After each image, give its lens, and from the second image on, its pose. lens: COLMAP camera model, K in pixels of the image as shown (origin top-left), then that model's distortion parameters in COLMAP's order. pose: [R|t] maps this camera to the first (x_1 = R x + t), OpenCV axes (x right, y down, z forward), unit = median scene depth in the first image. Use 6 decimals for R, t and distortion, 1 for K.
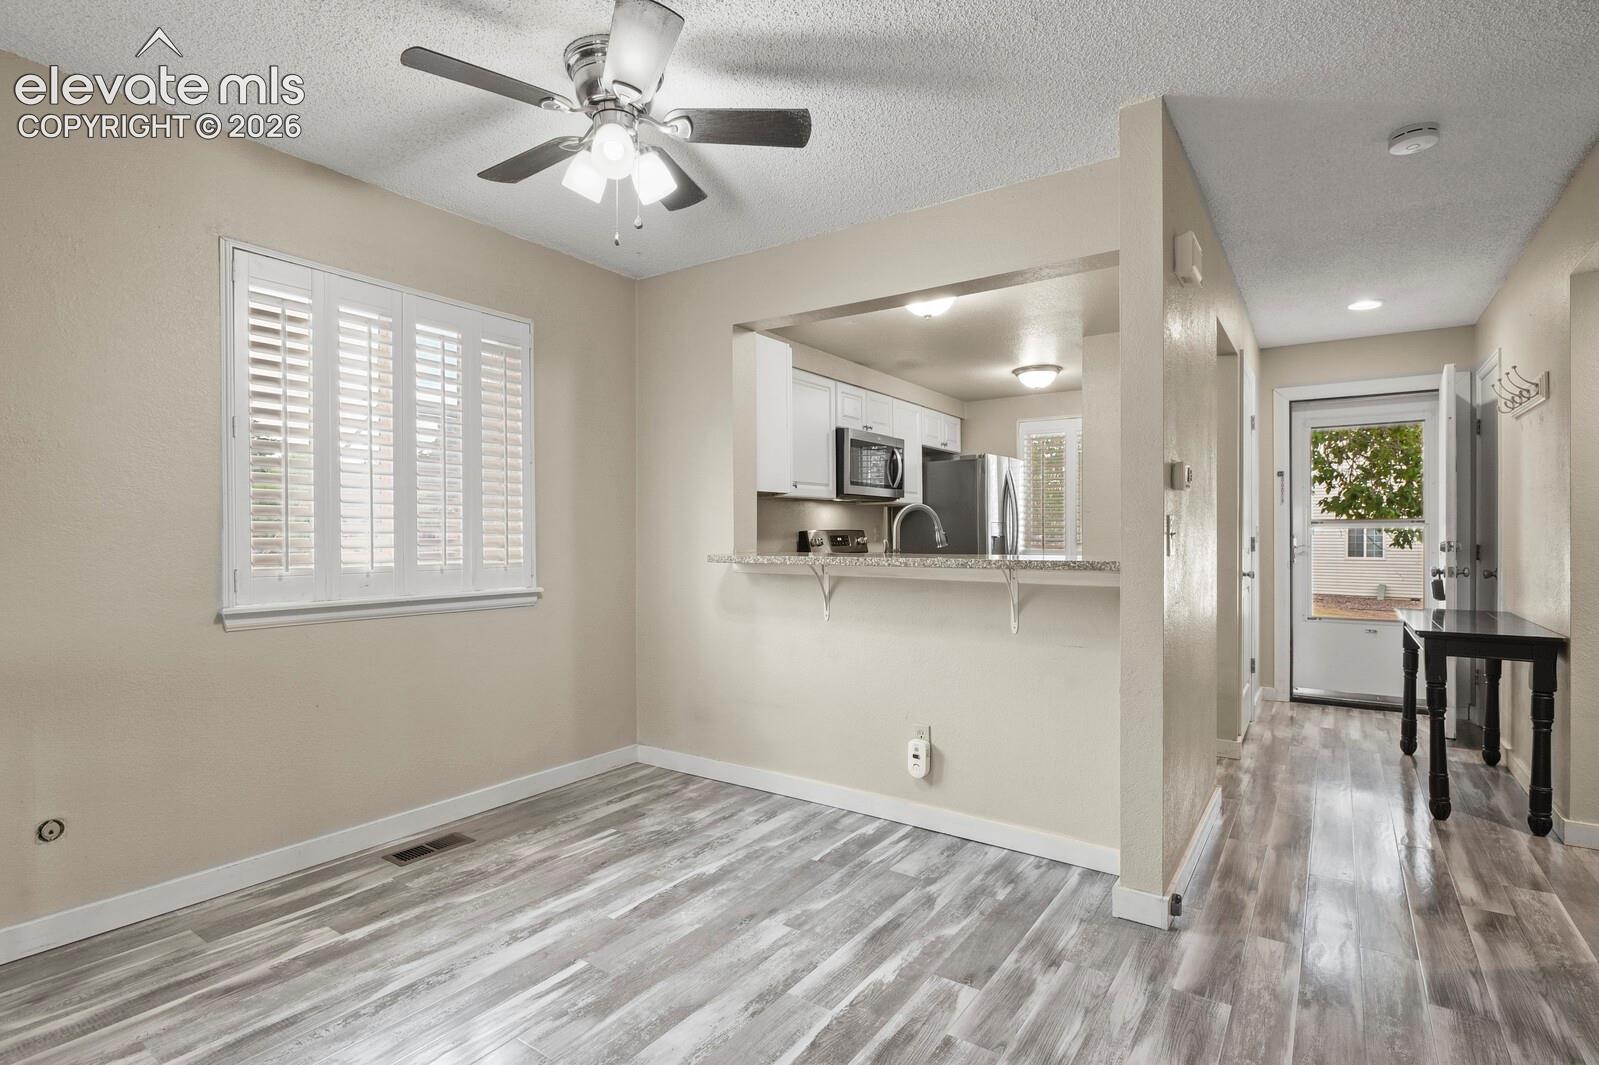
lens RADIAL K [[777.9, 0, 801.8], [0, 777.9, 530.1], [0, 0, 1]] dist [-0.005399, -0.004371]
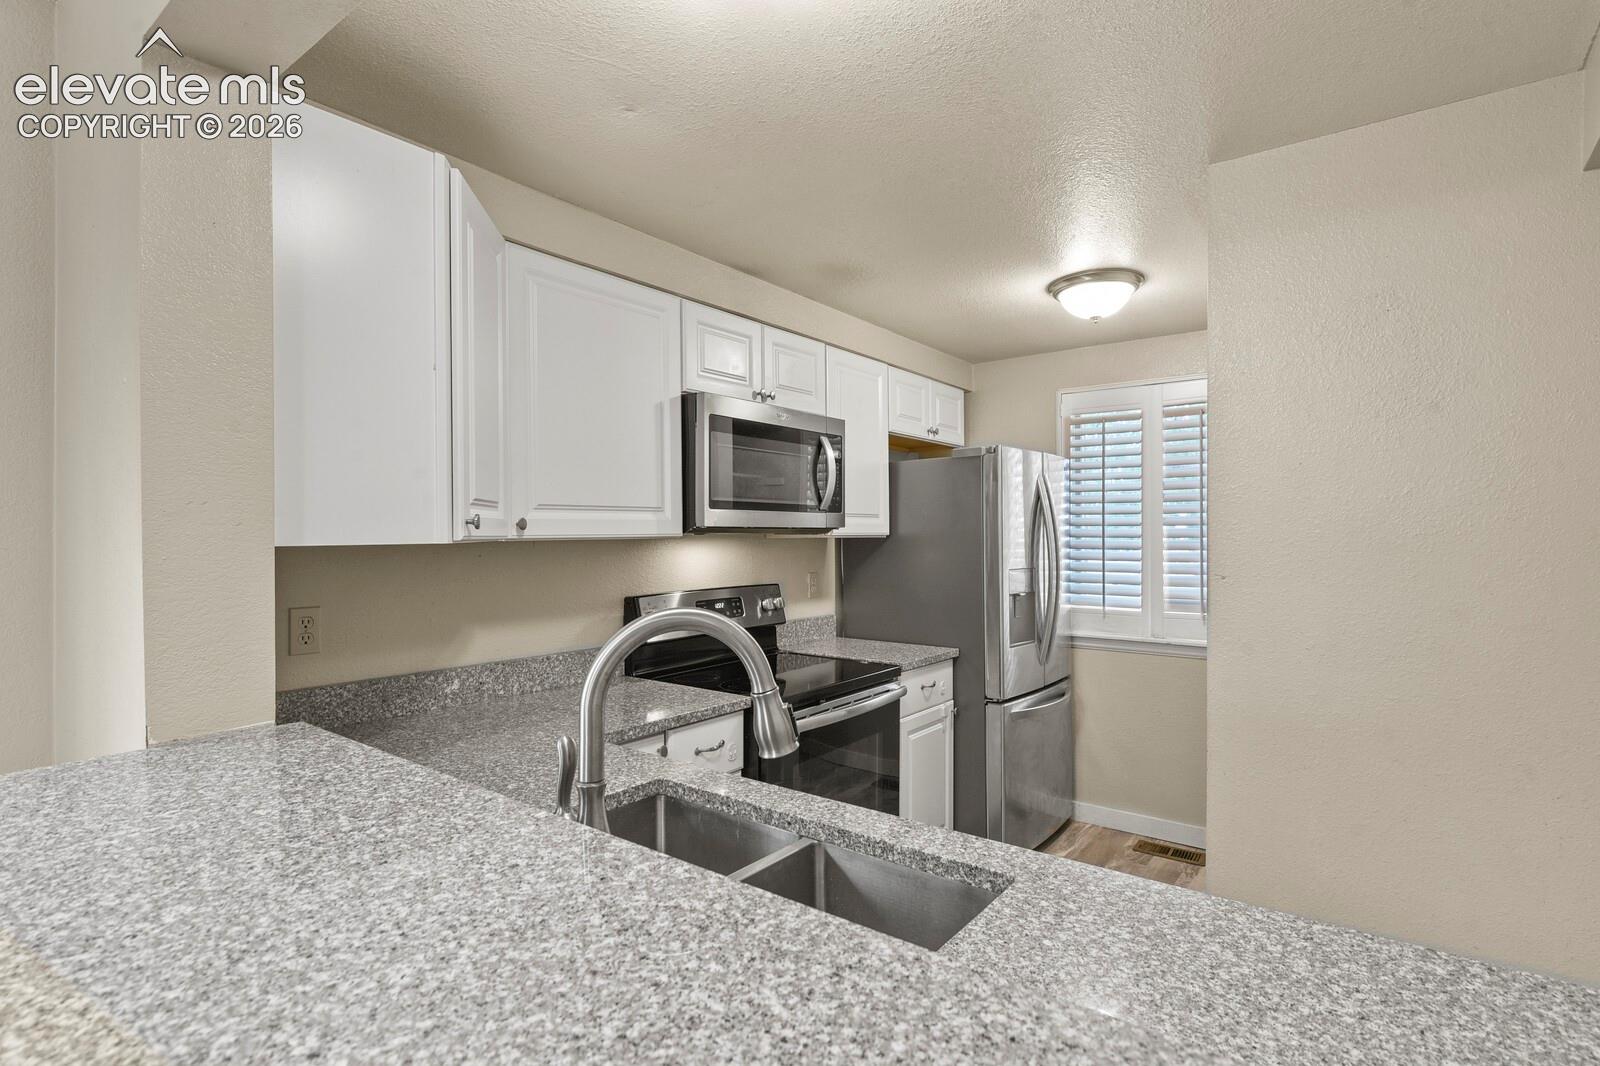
lens RADIAL K [[778.4, 0, 808.0], [0, 778.4, 531.0], [0, 0, 1]] dist [-0.005399, -0.004371]
pose [[0.999143, -0.000775, -0.041387, 0.124583], [0.000781, 1.000000, 0.000114, -0.037932], [0.041387, -0.000146, 0.999143, 0.444576]]
